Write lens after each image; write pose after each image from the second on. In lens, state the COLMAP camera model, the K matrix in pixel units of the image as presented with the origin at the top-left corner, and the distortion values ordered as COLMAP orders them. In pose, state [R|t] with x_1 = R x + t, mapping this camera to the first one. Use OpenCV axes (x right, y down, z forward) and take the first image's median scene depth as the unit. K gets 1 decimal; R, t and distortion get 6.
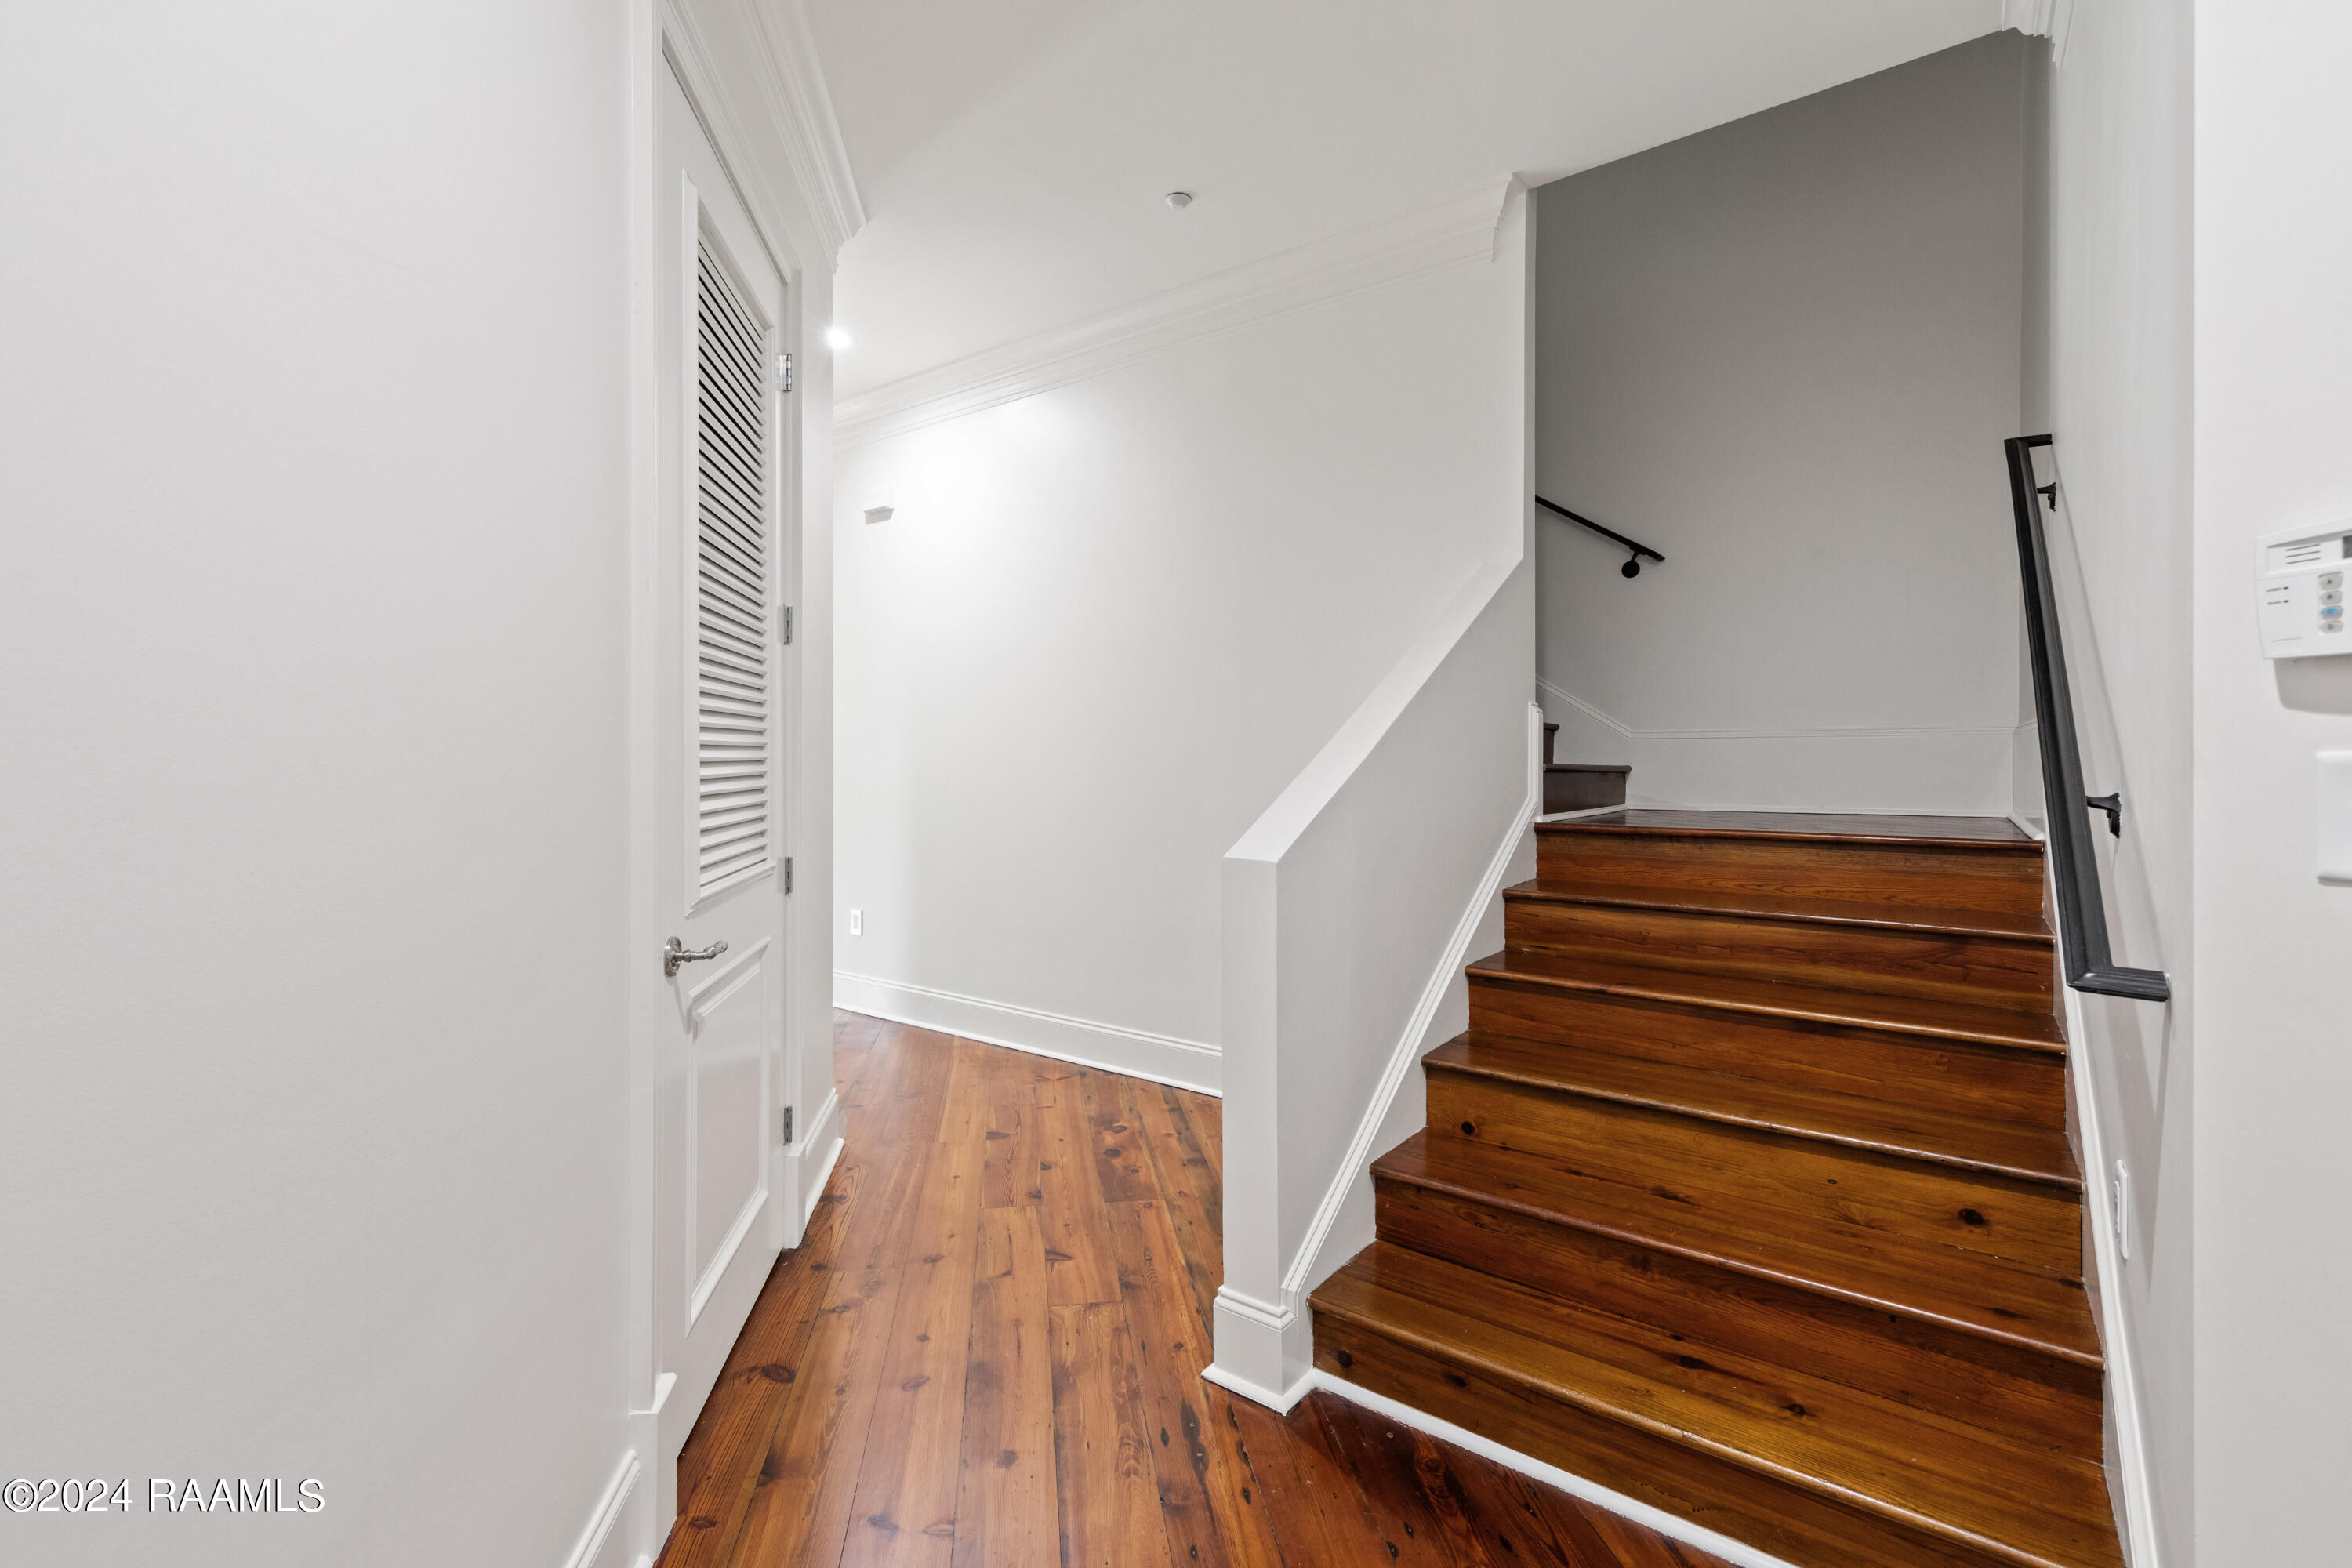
lens RADIAL K [[1027.6, 0, 1170.0], [0, 1027.6, 794.4], [0, 0, 1]] dist [0.007249, -0.001052]
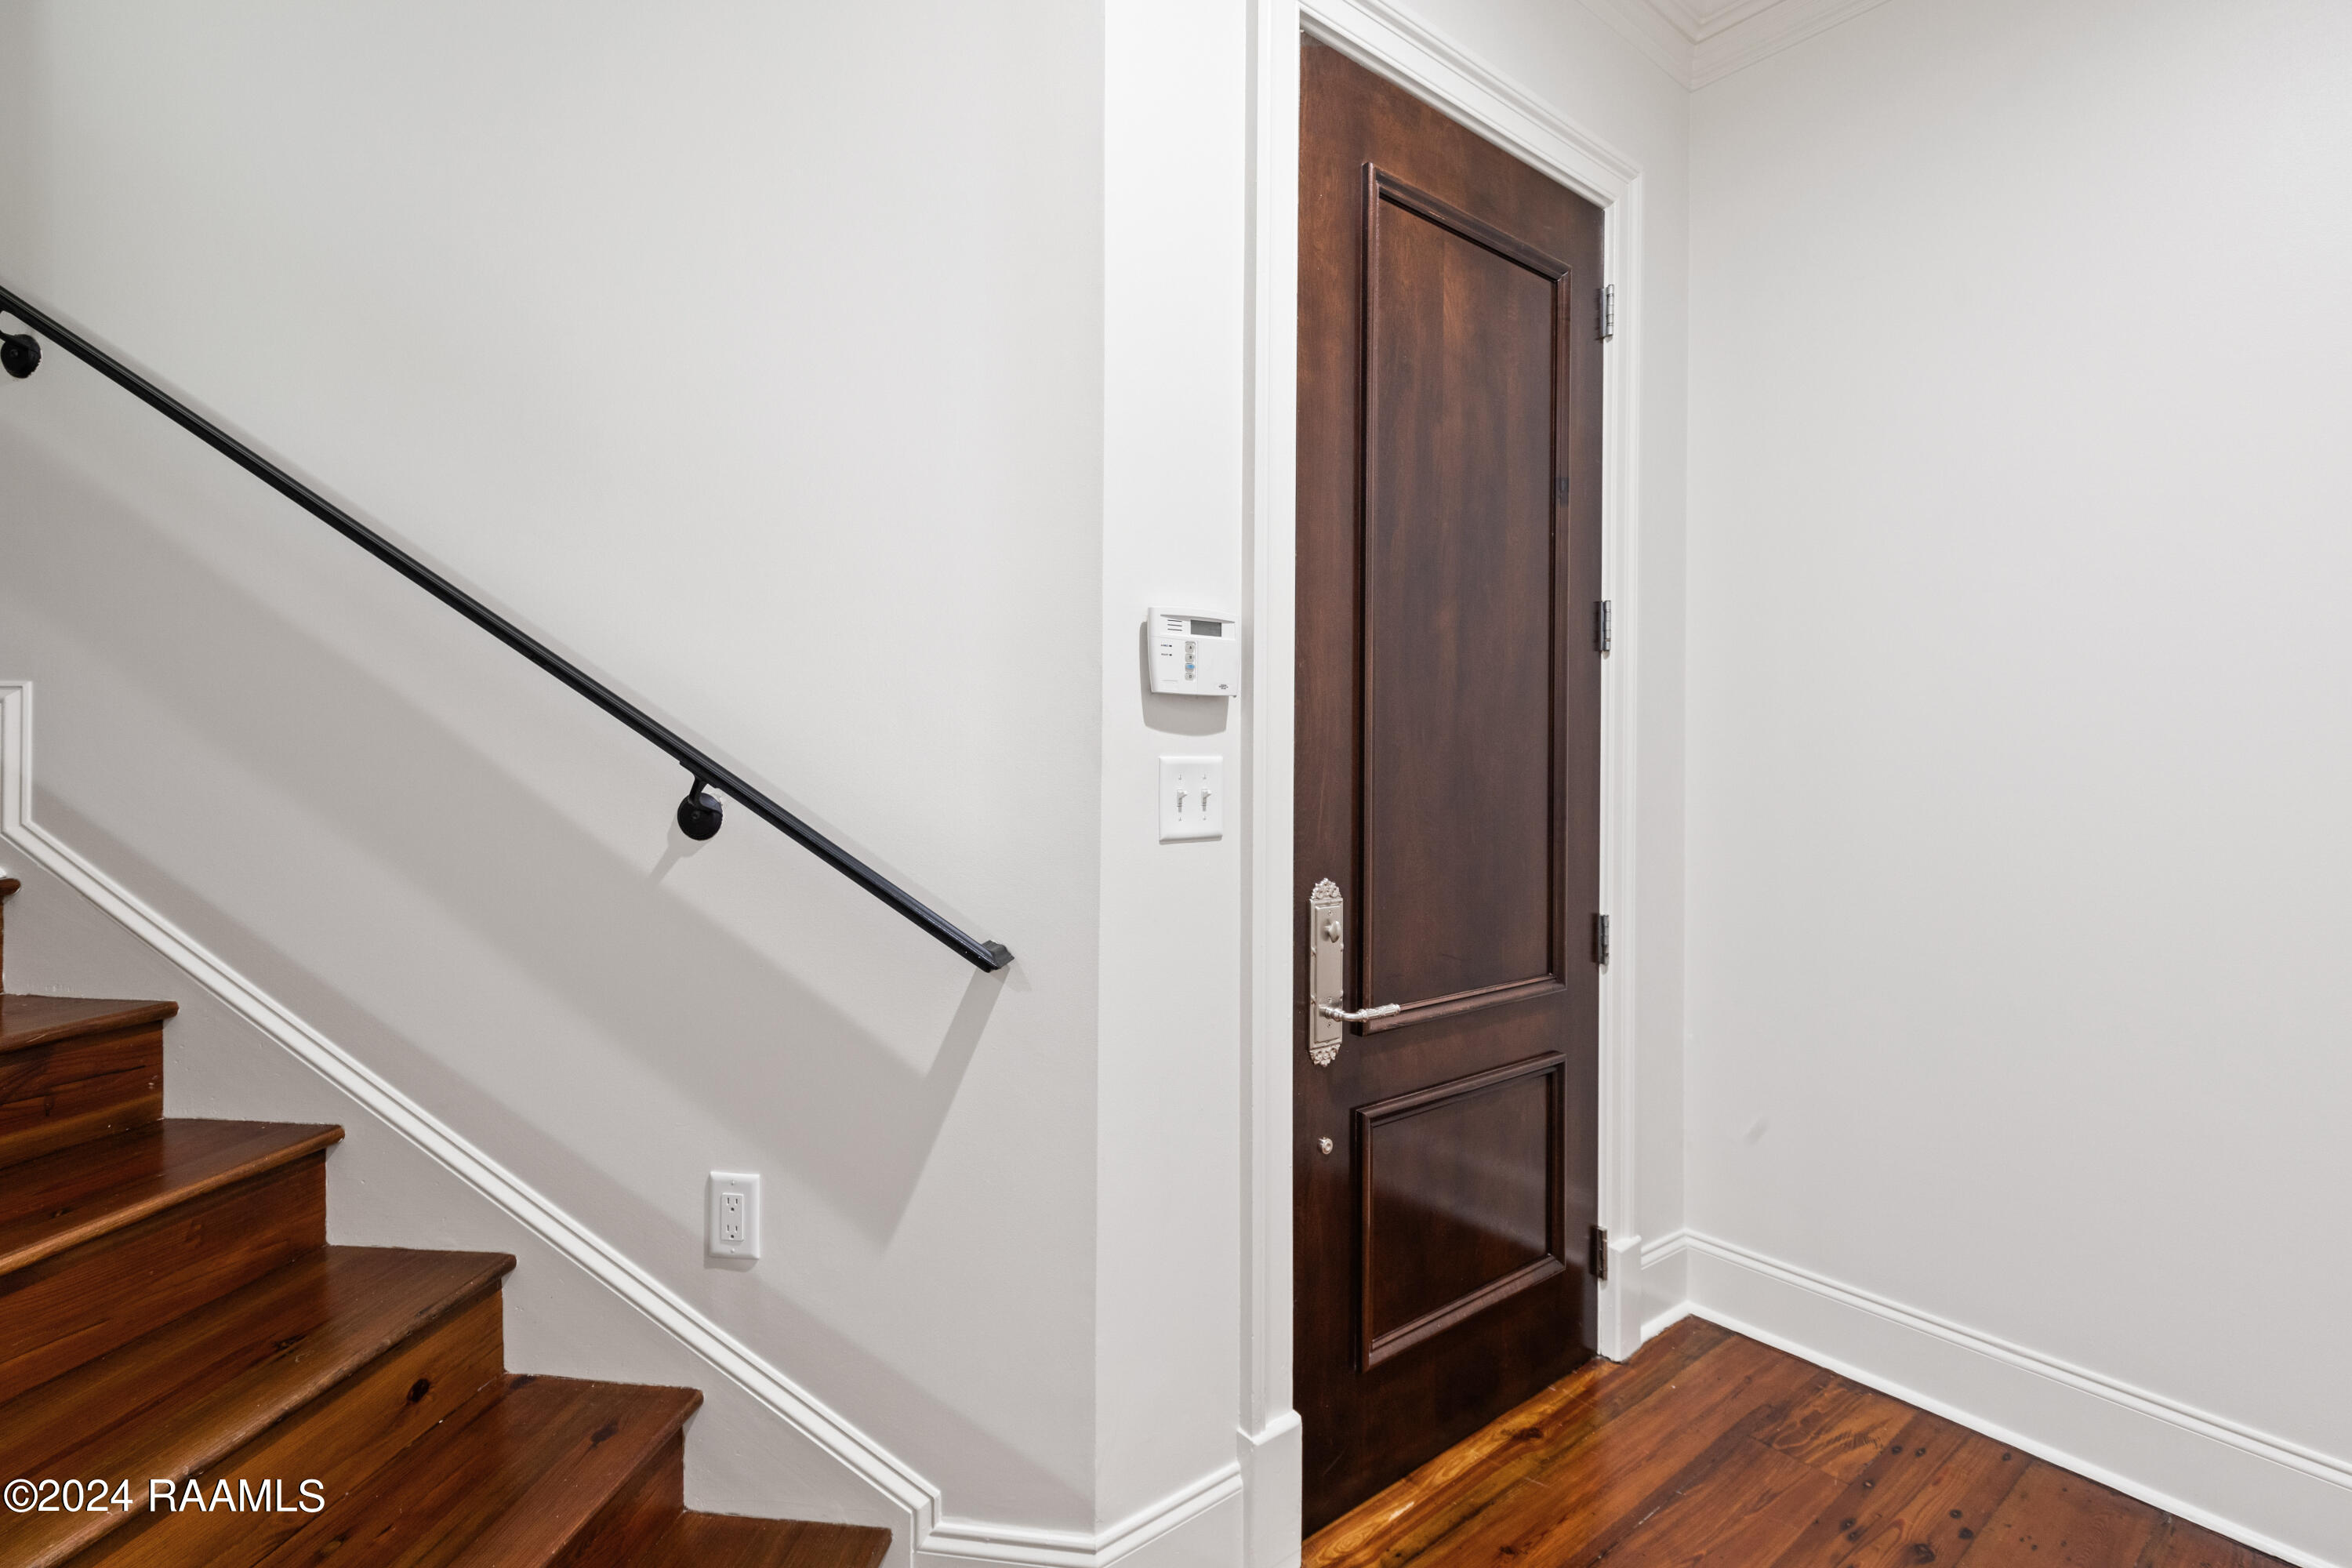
lens RADIAL K [[1027.6, 0, 1170.0], [0, 1027.6, 794.4], [0, 0, 1]] dist [0.007249, -0.001052]
pose [[-0.508224, -0.021441, 0.860958, -0.189805], [0.018547, 0.999186, 0.035831, -0.039701], [-0.861025, 0.034179, -0.507412, 1.759473]]
